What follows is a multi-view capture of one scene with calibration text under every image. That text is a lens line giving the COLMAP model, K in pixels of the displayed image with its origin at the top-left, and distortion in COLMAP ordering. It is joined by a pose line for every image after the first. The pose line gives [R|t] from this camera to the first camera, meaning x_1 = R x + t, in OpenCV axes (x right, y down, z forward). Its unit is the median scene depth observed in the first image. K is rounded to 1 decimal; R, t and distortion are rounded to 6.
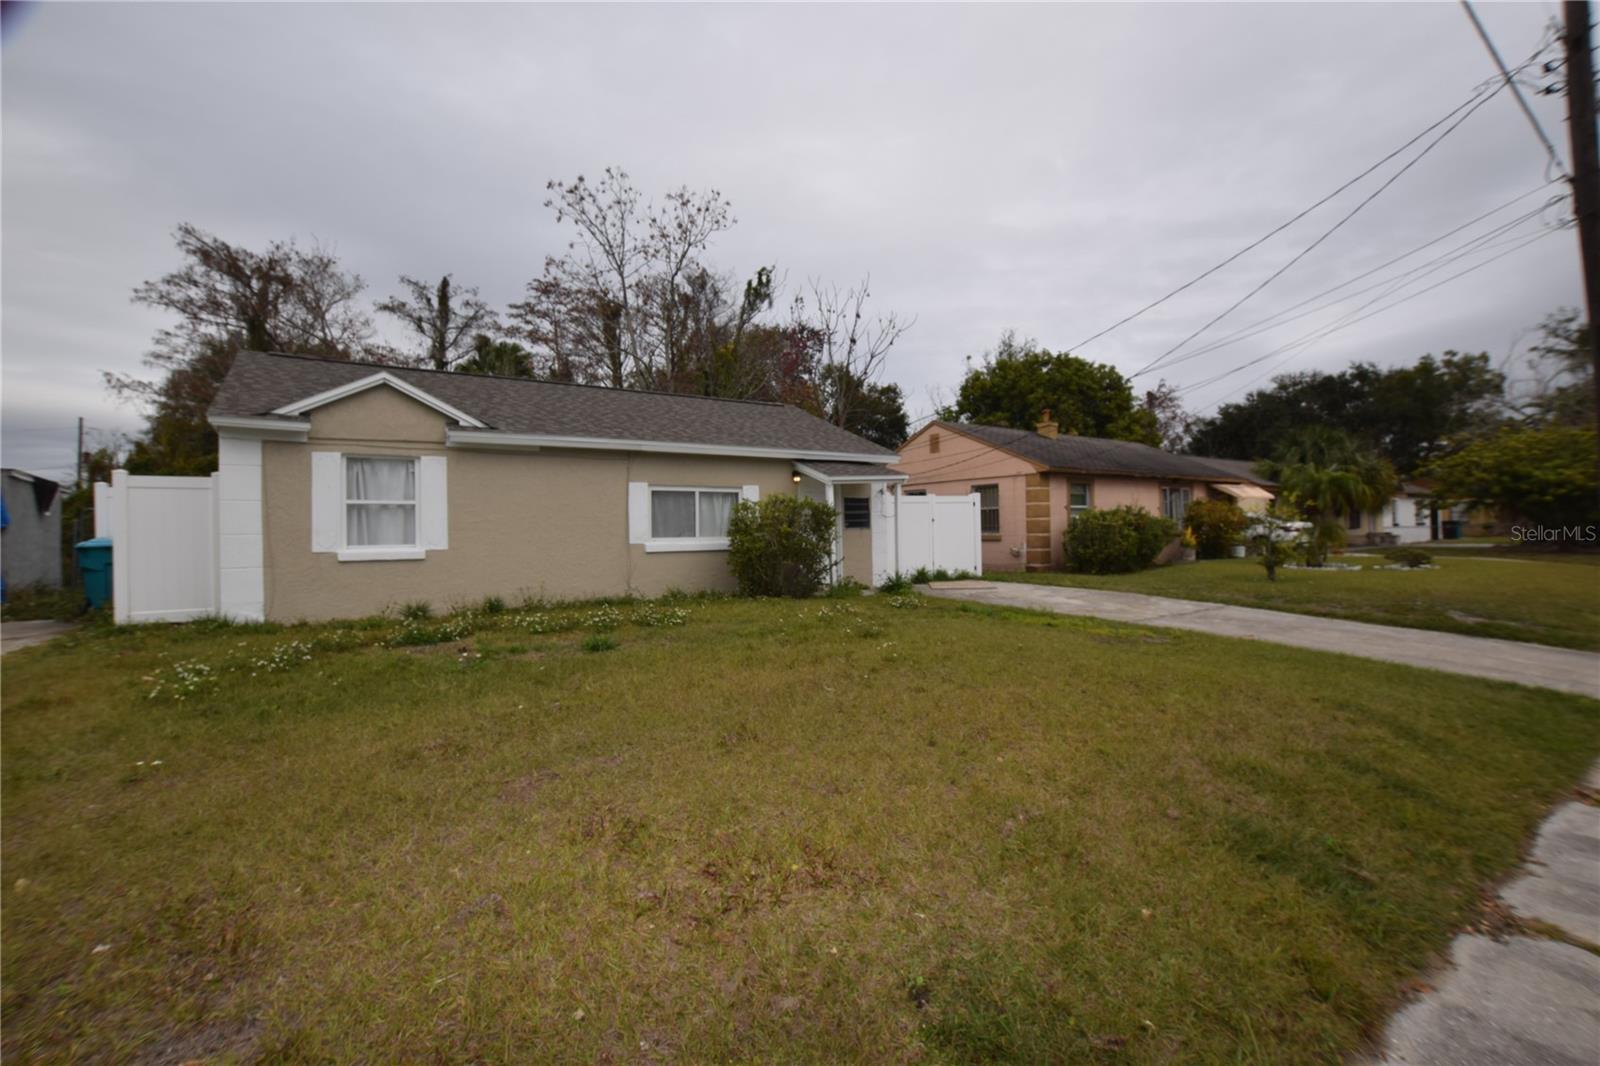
lens RADIAL K [[705.1, 0, 796.7], [0, 705.1, 522.6], [0, 0, 1]] dist [-0.034872, 0.007682]
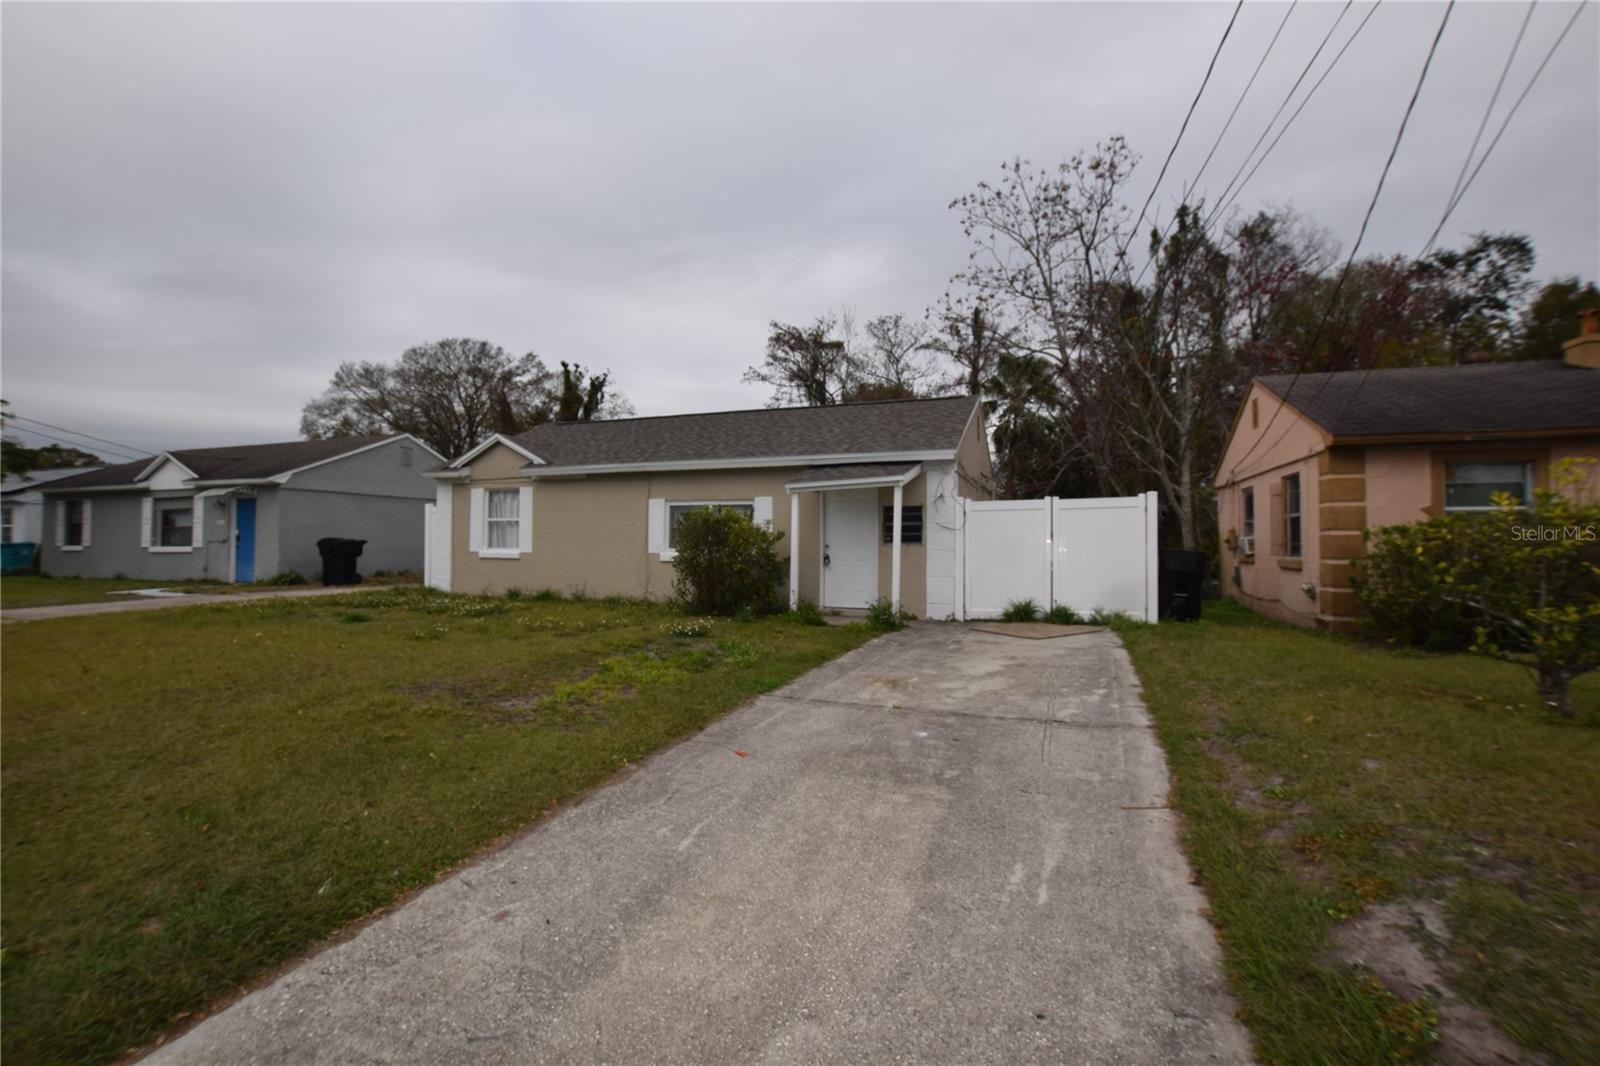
lens RADIAL K [[705.1, 0, 799.8], [0, 705.1, 521.5], [0, 0, 1]] dist [-0.034872, 0.007682]
pose [[0.575939, -0.004397, -0.817481, 0.973716], [-0.004940, 0.999949, -0.008859, -0.014404], [0.817478, 0.009141, 0.575887, 0.624395]]
